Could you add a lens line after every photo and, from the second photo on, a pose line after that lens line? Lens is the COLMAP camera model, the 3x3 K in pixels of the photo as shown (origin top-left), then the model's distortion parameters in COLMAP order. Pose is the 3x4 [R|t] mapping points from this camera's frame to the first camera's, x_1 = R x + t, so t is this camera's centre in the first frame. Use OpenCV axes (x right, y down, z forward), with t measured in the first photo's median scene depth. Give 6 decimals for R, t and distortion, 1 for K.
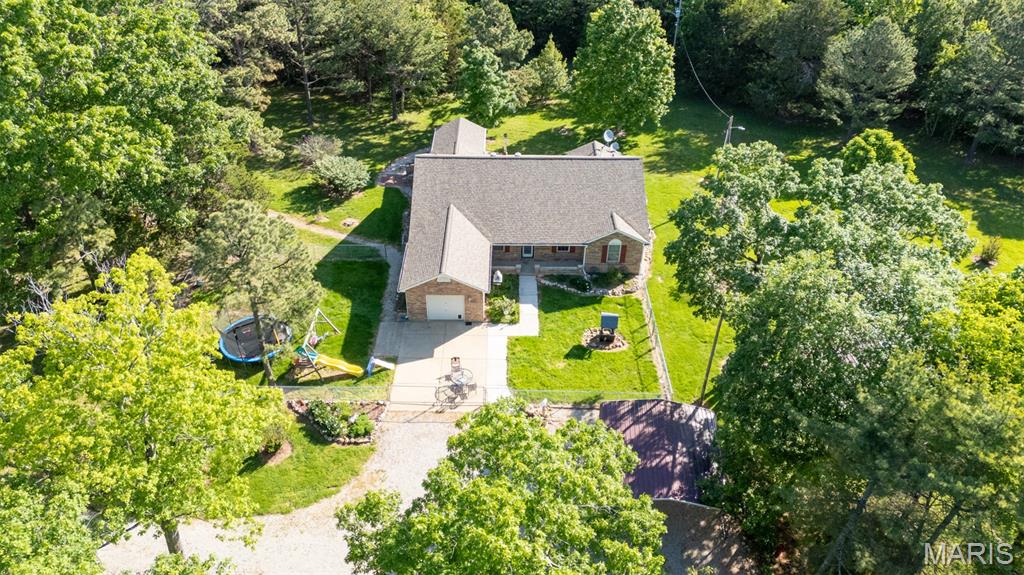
lens RADIAL K [[694.6, 0, 509.5], [0, 694.6, 287.3], [0, 0, 1]] dist [-0.001207, -0.002540]
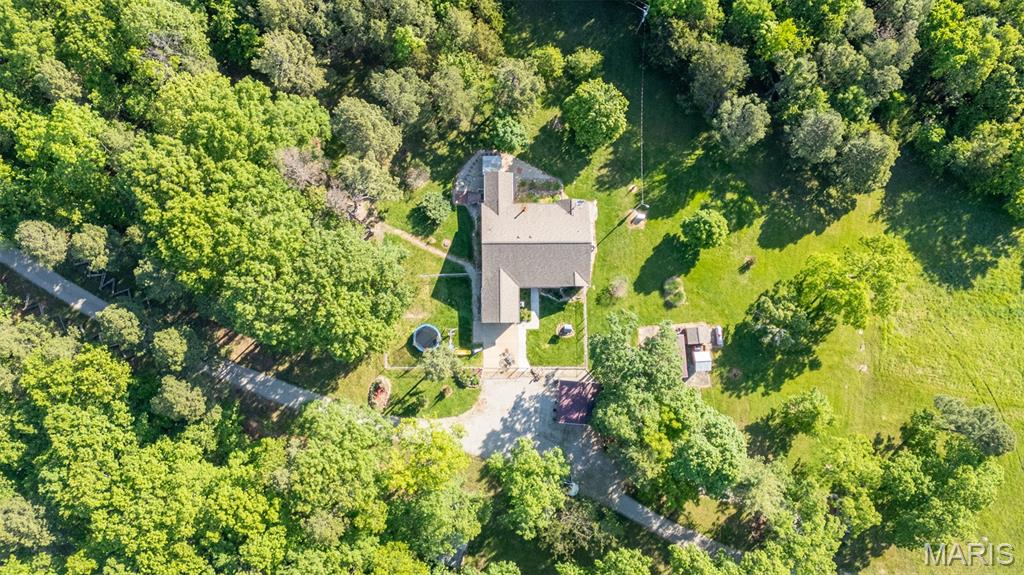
lens RADIAL K [[694.6, 0, 514.3], [0, 694.6, 283.5], [0, 0, 1]] dist [-0.001207, -0.002540]
pose [[0.999892, -0.001173, 0.014636, -0.078233], [-0.009430, 0.712733, 0.701372, -1.721608], [-0.011254, -0.701434, 0.712645, -0.617422]]
